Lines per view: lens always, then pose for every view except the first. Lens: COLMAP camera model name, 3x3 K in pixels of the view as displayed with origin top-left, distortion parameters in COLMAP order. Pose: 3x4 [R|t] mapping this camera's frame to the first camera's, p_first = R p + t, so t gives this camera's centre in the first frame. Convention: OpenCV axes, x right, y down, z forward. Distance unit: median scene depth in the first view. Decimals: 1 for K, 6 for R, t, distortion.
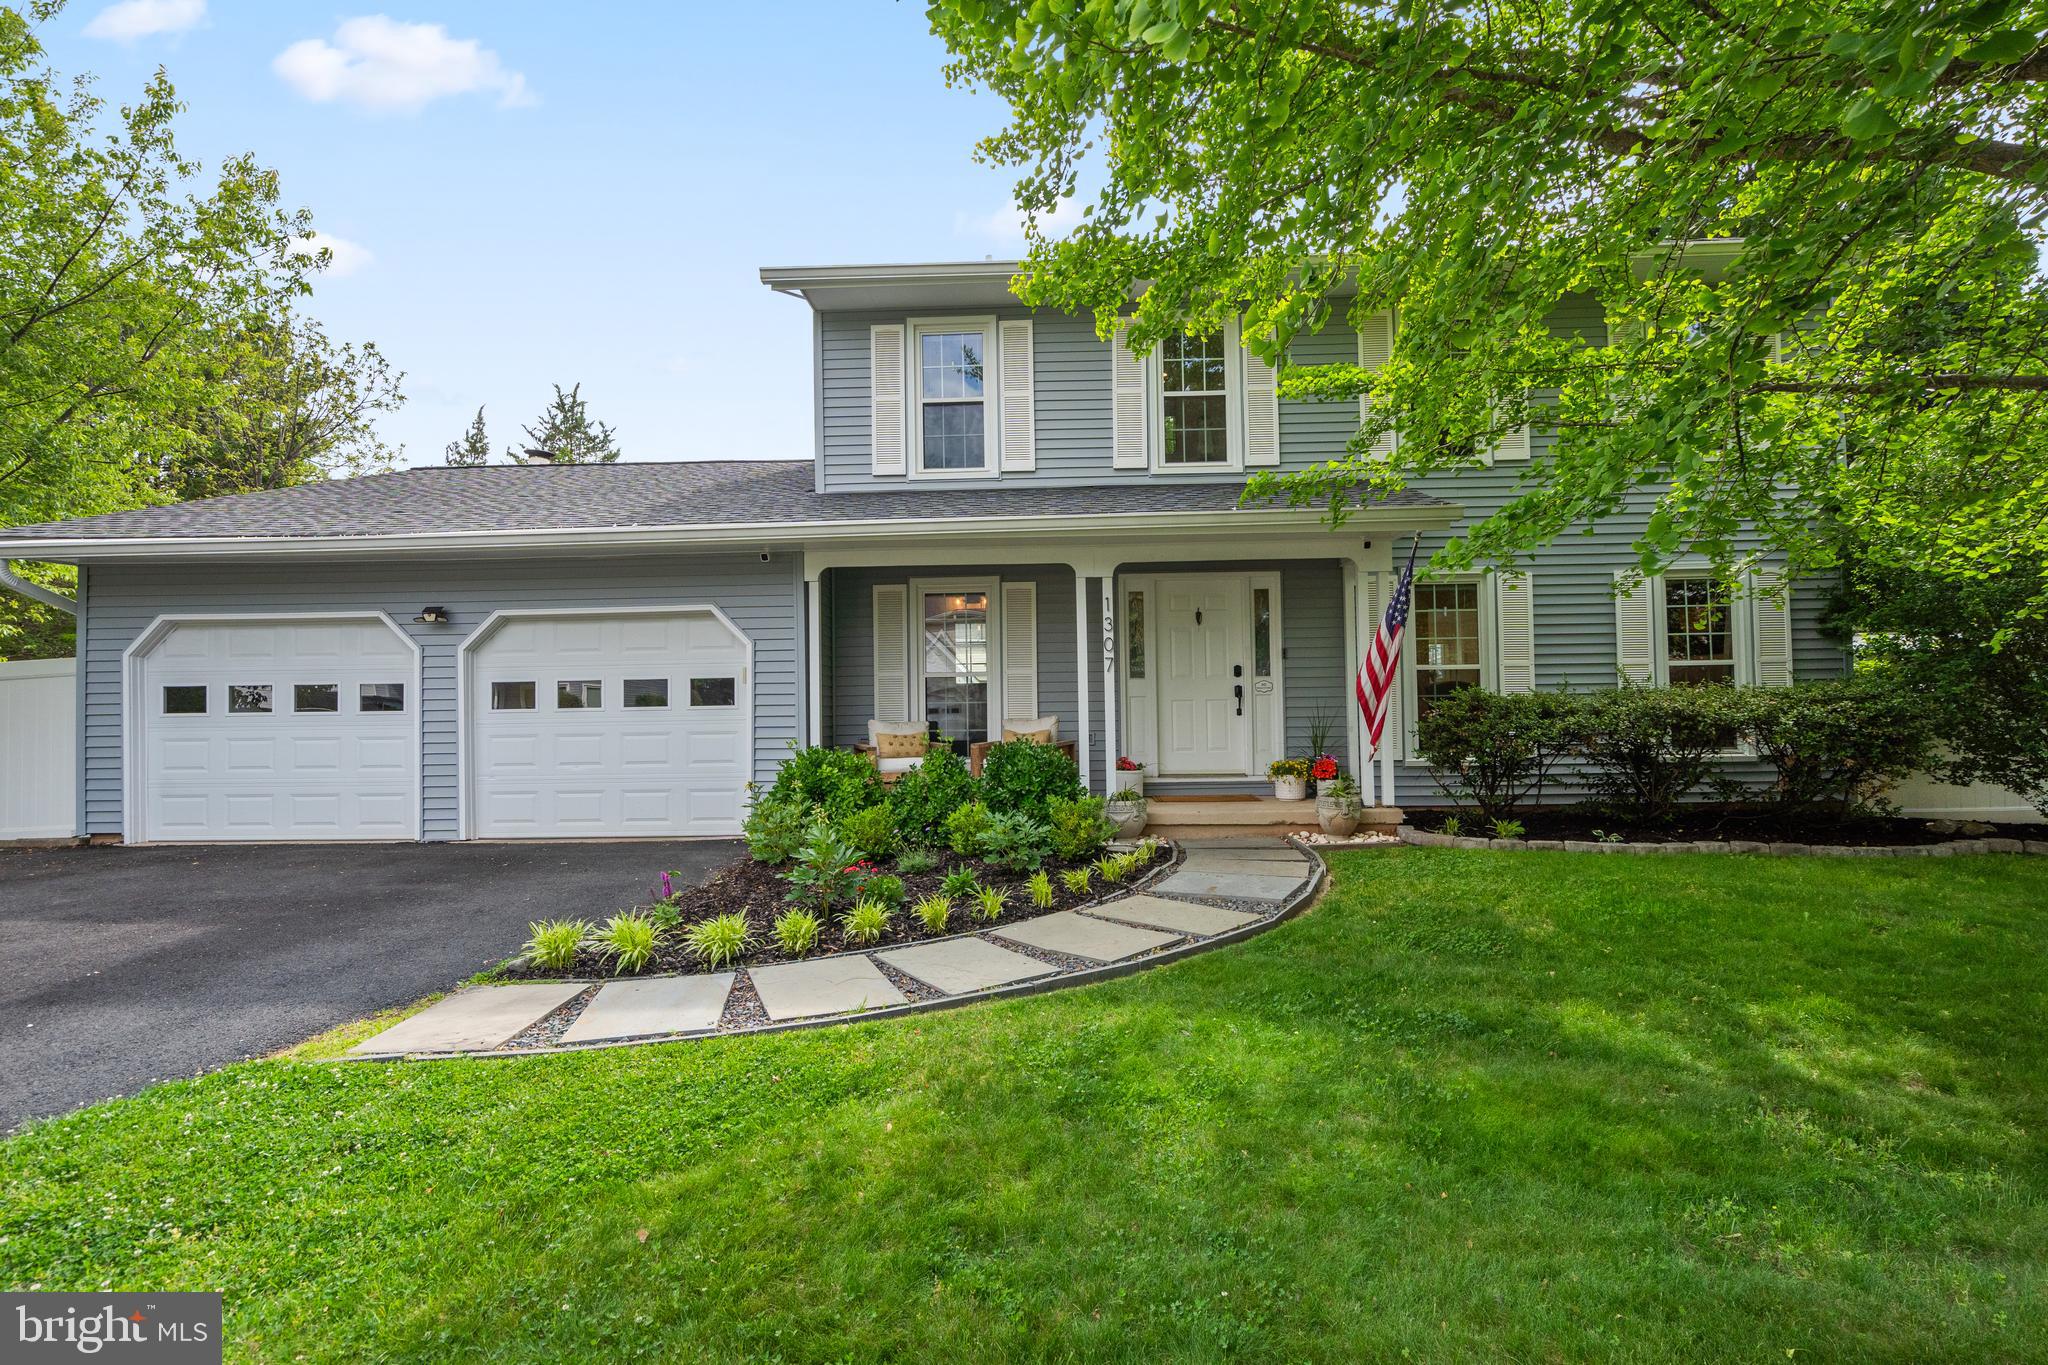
lens RADIAL K [[1056.5, 0, 1019.3], [0, 1056.5, 674.9], [0, 0, 1]] dist [0.004139, 0.000290]
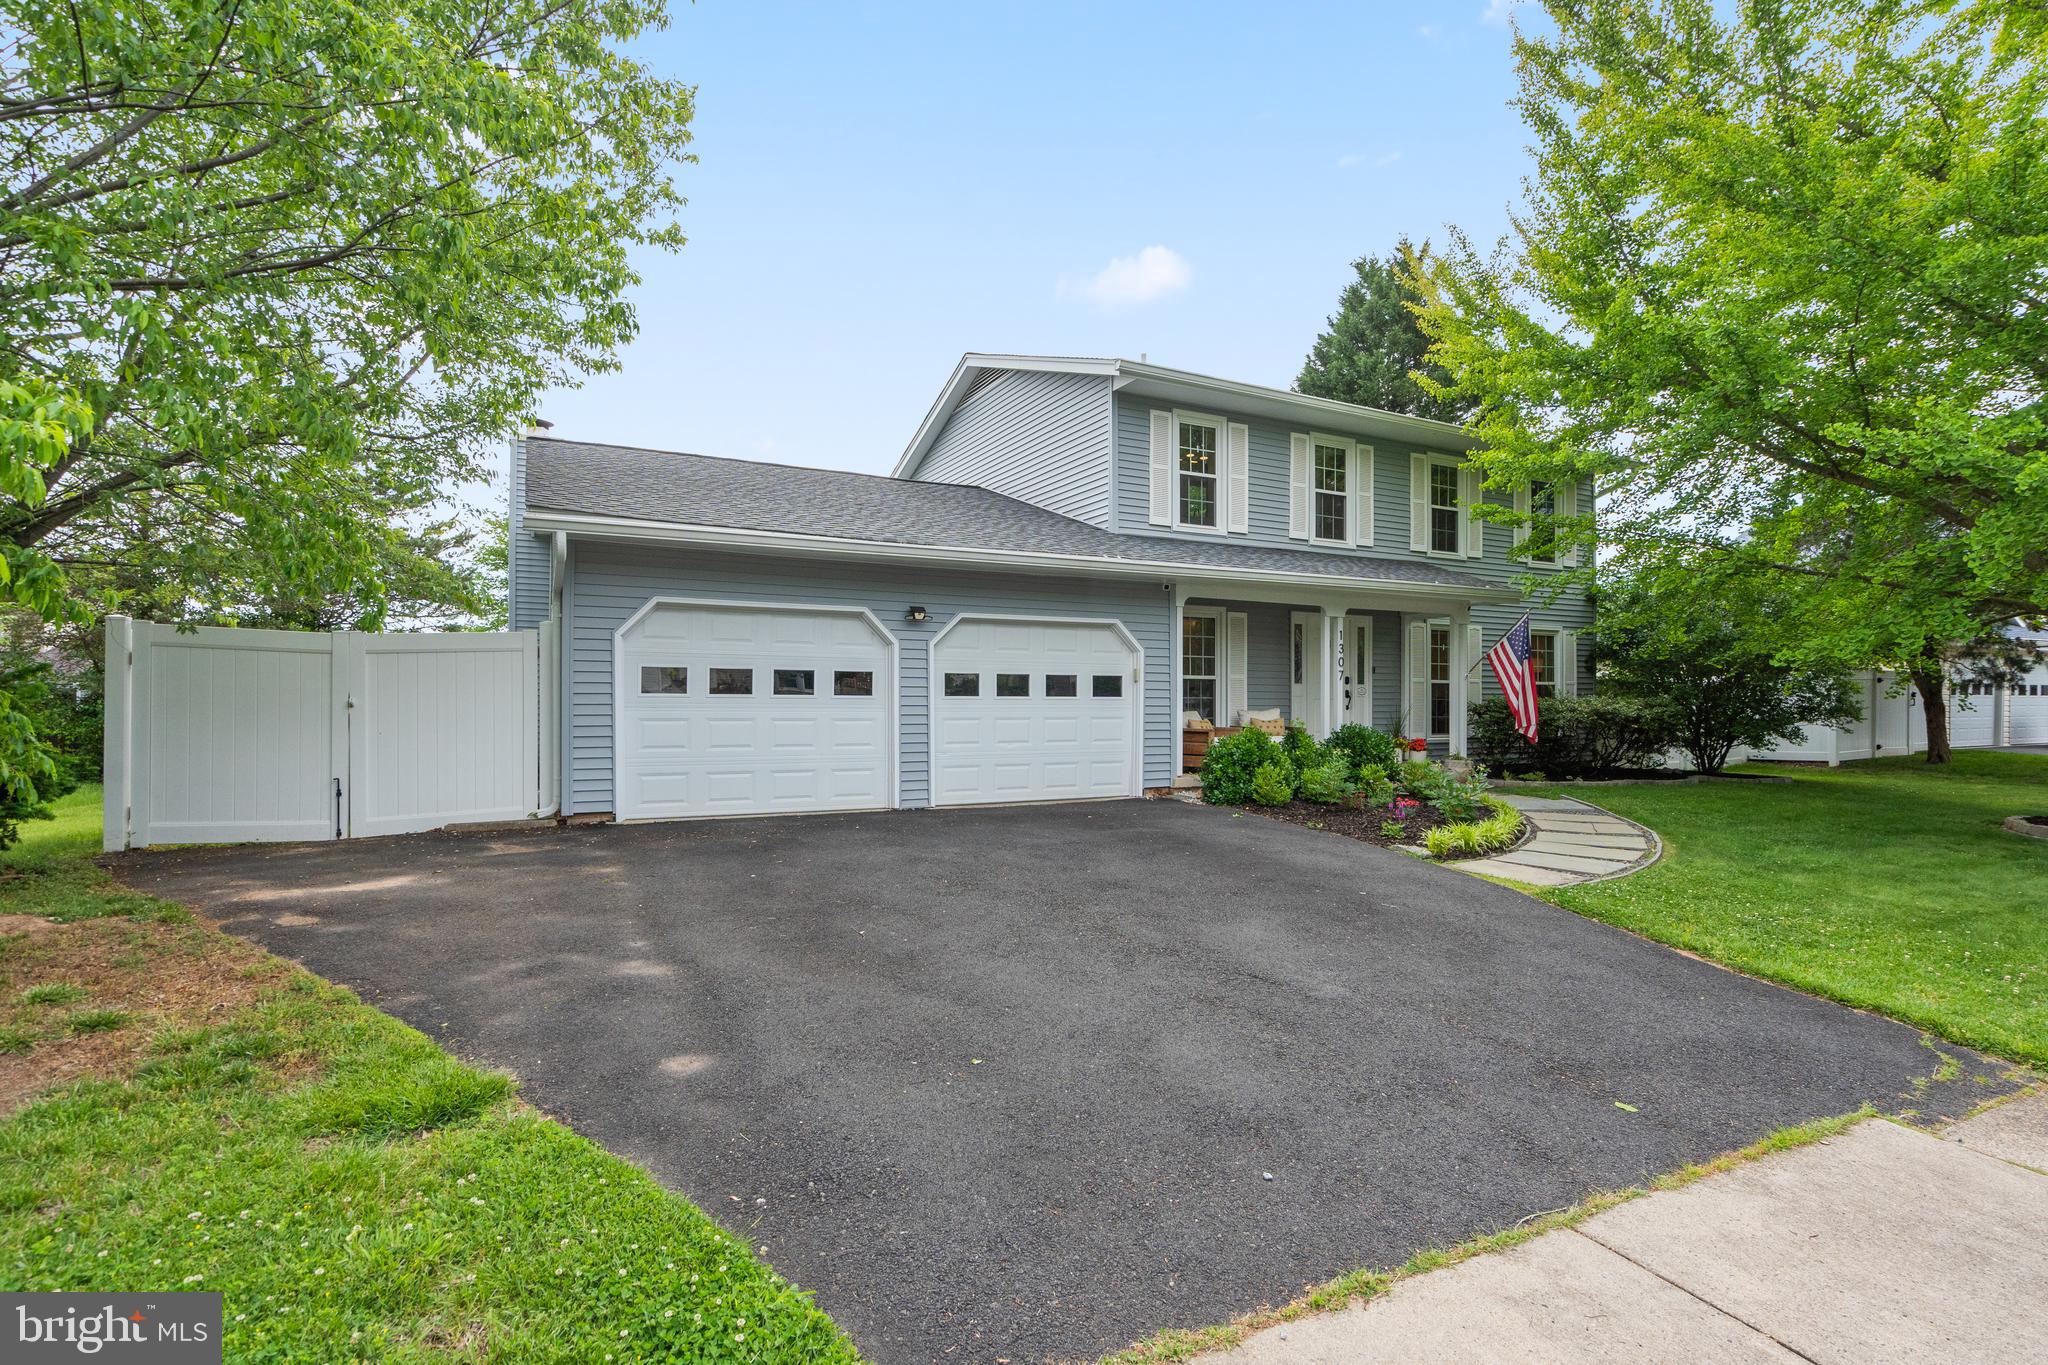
lens RADIAL K [[991.2, 0, 1040.2], [0, 991.2, 698.1], [0, 0, 1]] dist [0.001769, -0.000081]
pose [[0.866576, 0.019778, 0.498653, -0.957126], [-0.030257, 0.999458, 0.012940, 0.017610], [-0.498127, -0.026301, 0.866705, -0.011568]]
